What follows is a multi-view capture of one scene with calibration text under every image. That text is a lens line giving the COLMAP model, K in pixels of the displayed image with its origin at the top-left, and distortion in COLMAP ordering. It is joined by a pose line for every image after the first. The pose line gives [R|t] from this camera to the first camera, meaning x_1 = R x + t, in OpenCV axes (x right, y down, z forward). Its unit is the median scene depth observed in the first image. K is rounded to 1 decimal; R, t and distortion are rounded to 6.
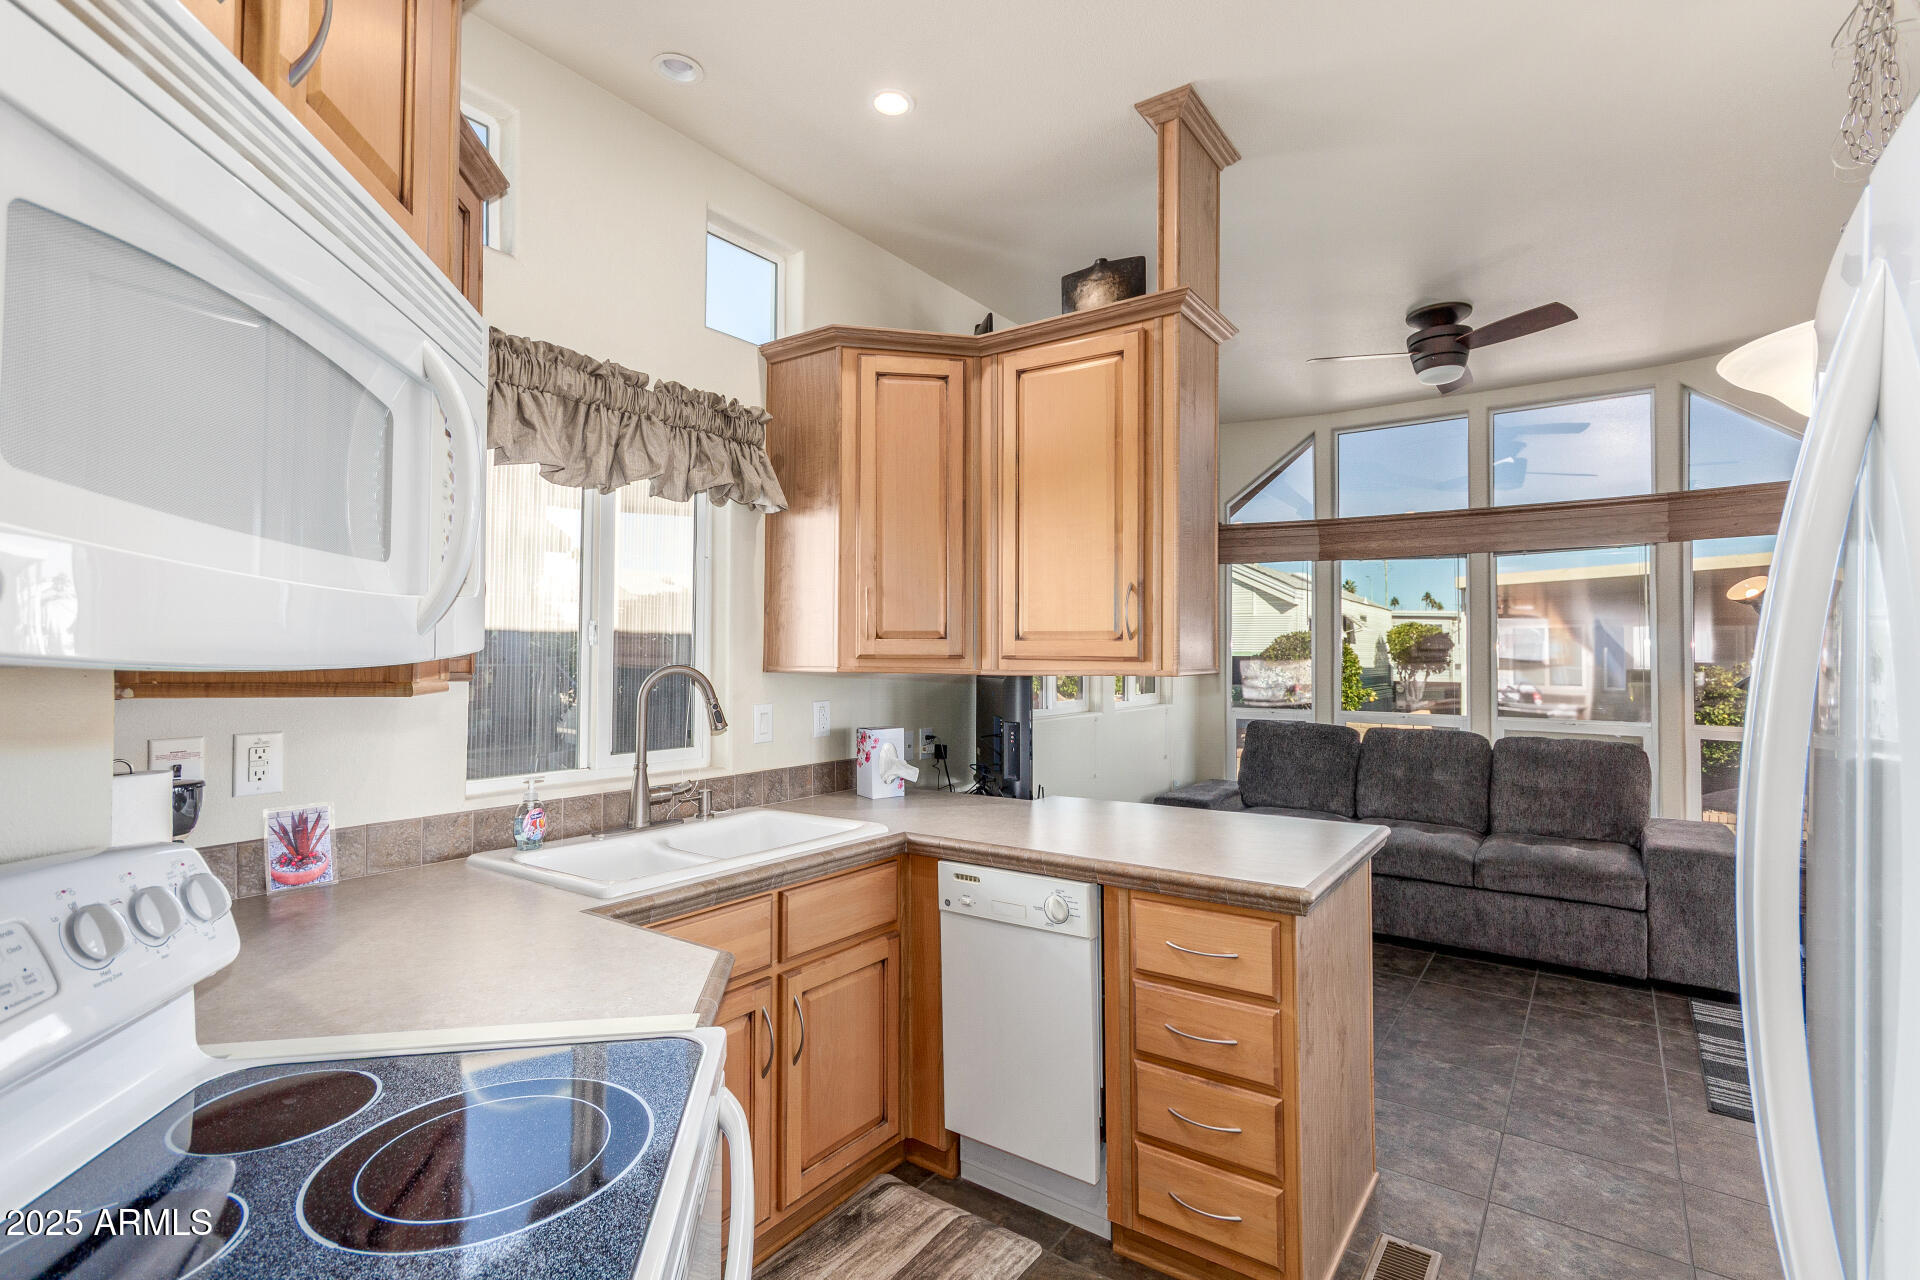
lens RADIAL K [[905.8, 0, 979.2], [0, 905.8, 630.1], [0, 0, 1]] dist [0.003339, 0.000898]
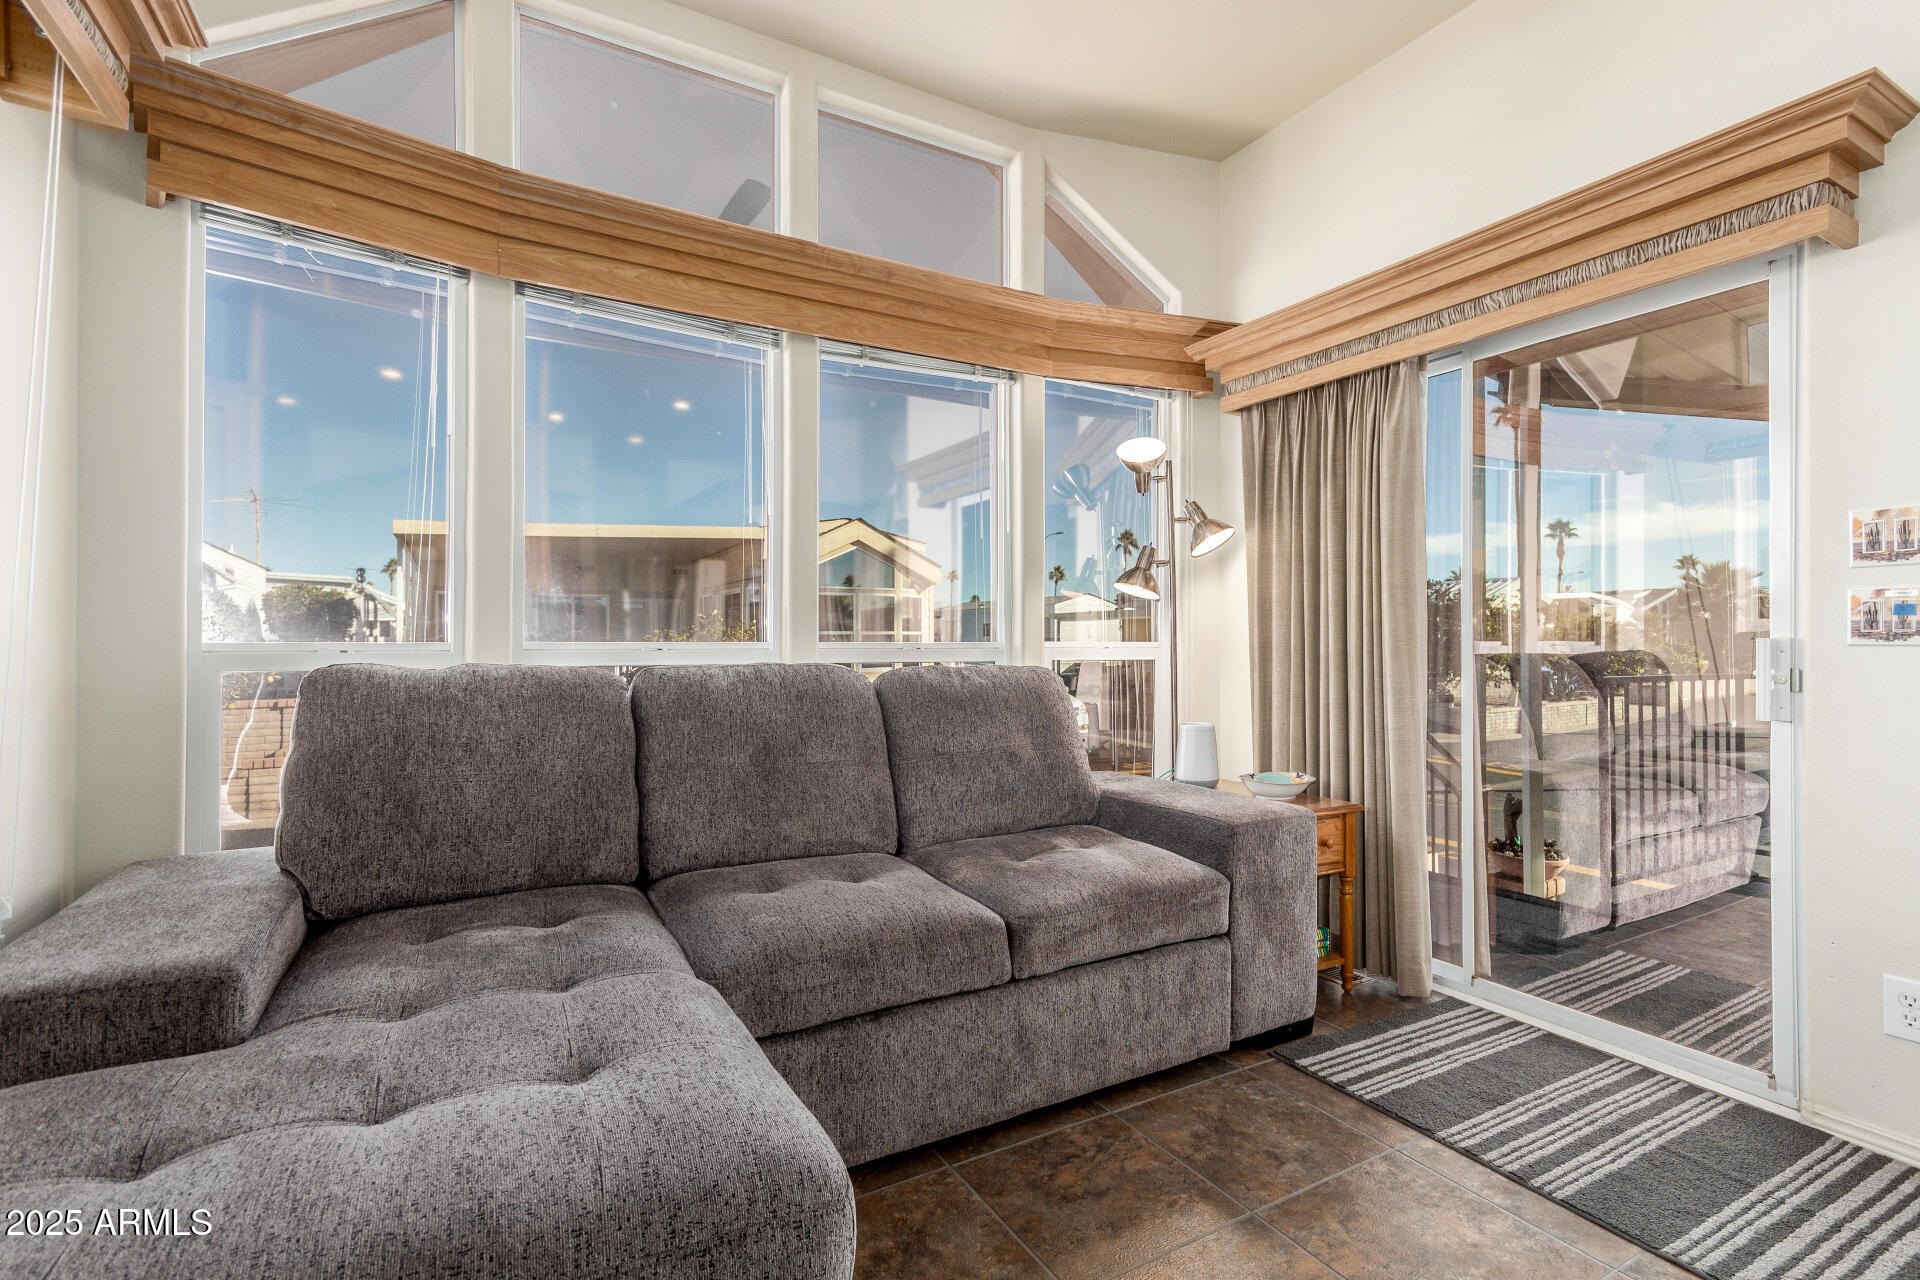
lens RADIAL K [[905.8, 0, 1009.7], [0, 905.8, 632.6], [0, 0, 1]] dist [0.003339, 0.000898]
pose [[0.418457, 0.000688, 0.908236, 0.131051], [-0.020402, 0.999755, 0.008642, 0.105935], [-0.908007, -0.022146, 0.418369, 0.837379]]
